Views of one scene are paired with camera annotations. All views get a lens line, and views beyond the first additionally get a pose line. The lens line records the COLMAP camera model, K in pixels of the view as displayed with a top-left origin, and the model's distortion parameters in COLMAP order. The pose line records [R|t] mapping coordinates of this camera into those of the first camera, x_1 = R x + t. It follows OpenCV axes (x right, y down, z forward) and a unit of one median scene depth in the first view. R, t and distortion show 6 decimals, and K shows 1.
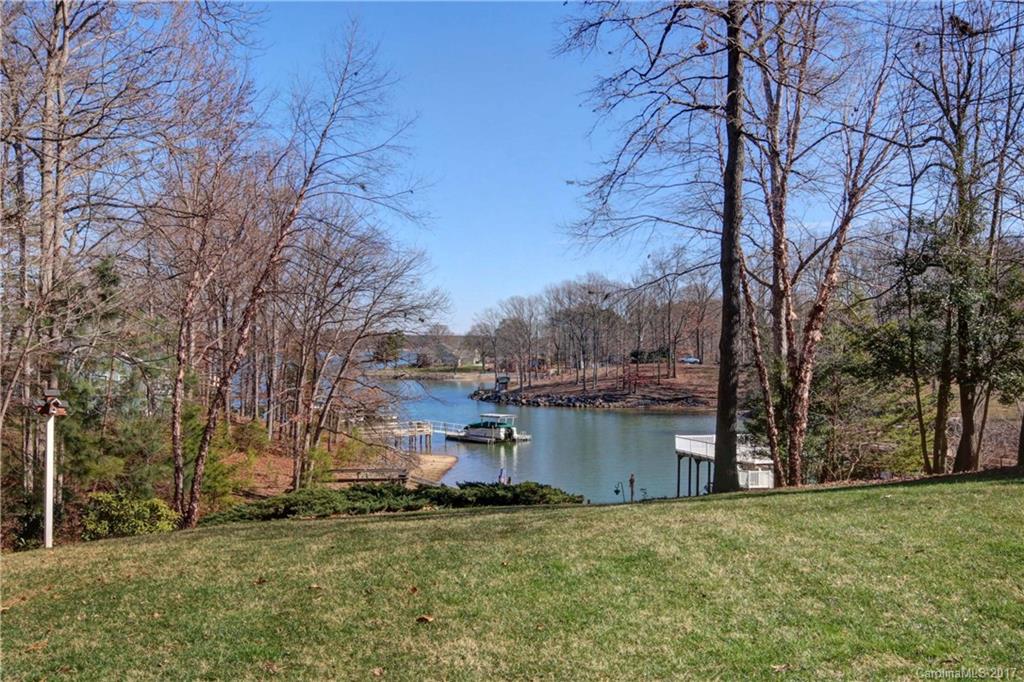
lens RADIAL K [[949.0, 0, 512.0], [0, 949.0, 341.0], [0, 0, 1]] dist [0.000976, 0.000053]
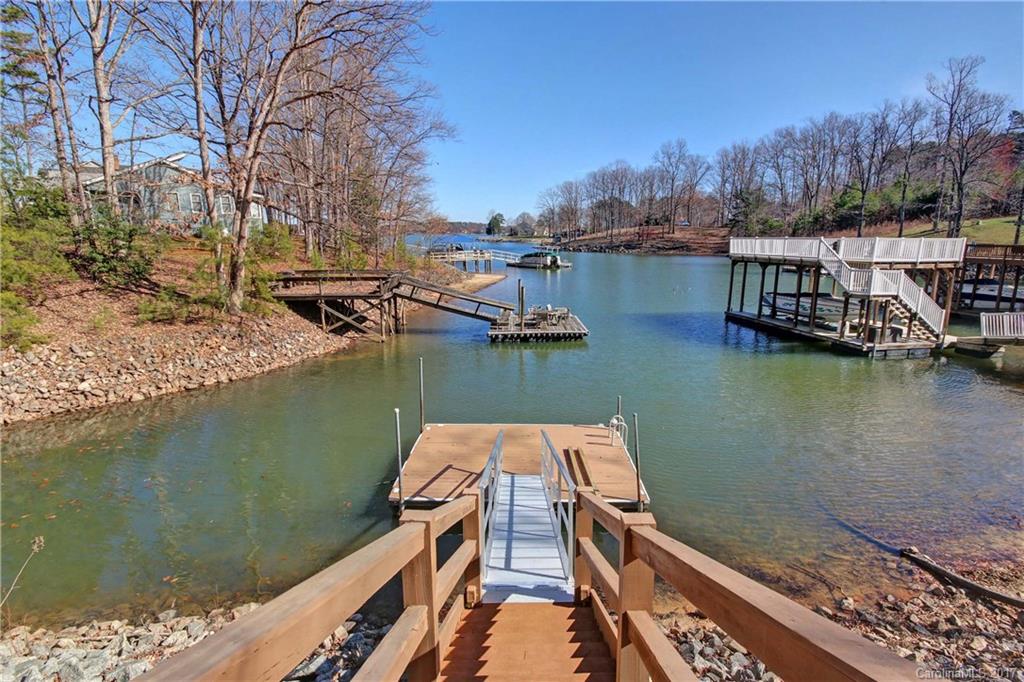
lens RADIAL K [[503.6, 0, 512.0], [0, 503.6, 341.0], [0, 0, 1]] dist [-0.000254, -0.000050]
pose [[0.993847, 0.021534, -0.108647, 0.010606], [0.002698, 0.975922, 0.218105, 0.035094], [0.110727, -0.217056, 0.969859, 0.200043]]
